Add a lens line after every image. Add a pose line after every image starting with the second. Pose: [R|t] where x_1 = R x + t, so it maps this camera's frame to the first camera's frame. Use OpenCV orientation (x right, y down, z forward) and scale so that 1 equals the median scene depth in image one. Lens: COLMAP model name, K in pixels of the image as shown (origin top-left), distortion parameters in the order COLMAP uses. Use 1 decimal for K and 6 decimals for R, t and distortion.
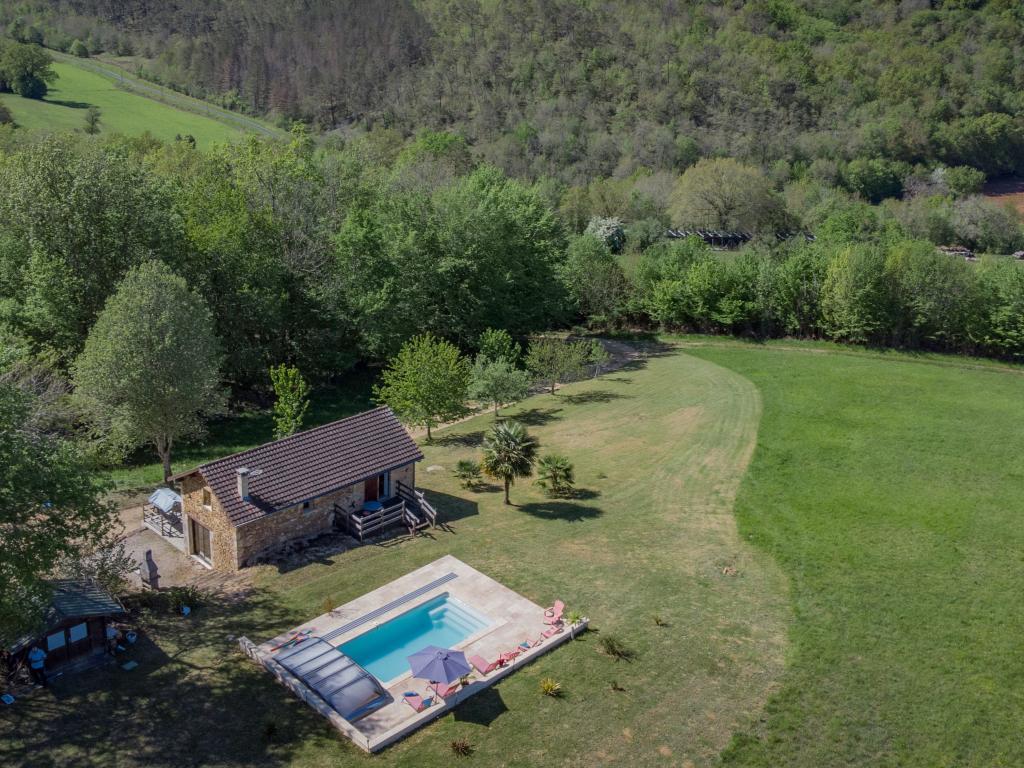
lens RADIAL K [[1209.7, 0, 490.4], [0, 1209.7, 341.0], [0, 0, 1]] dist [0.044025, -0.079636]
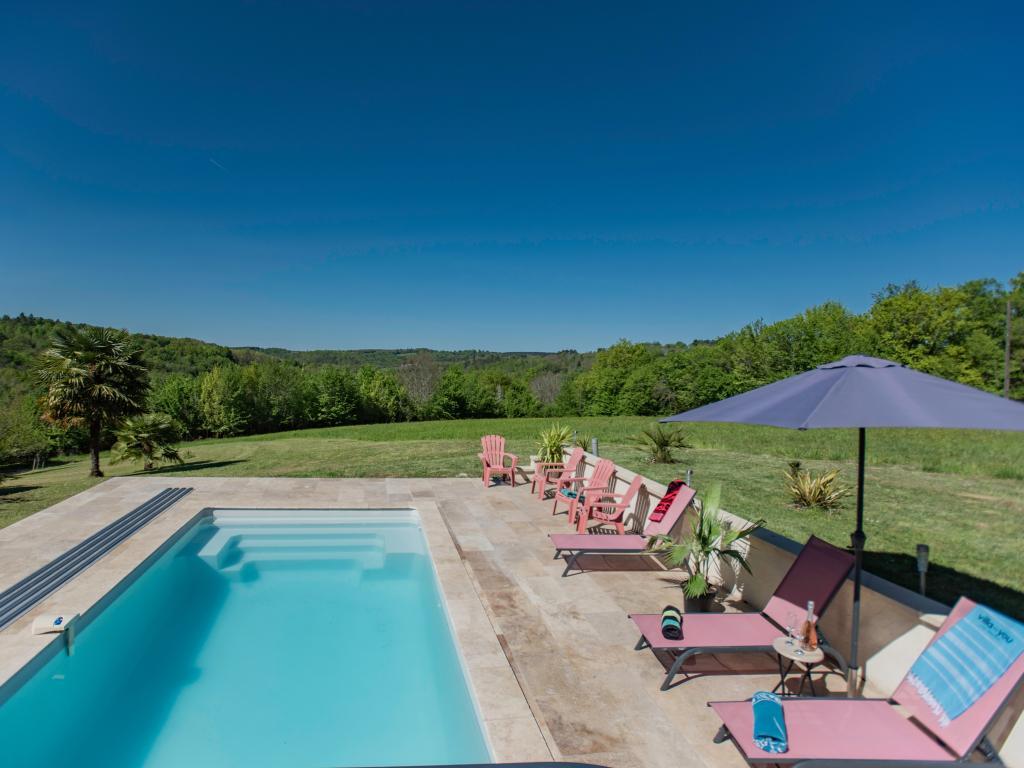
lens RADIAL K [[574.7, 0, 485.0], [0, 574.7, 380.5], [0, 0, 1]] dist [-0.070689, 0.031519]
pose [[0.566403, -0.046754, 0.822801, -0.054940], [0.275021, 0.951880, -0.135231, 0.099820], [-0.776885, 0.302883, 0.552007, 0.390396]]
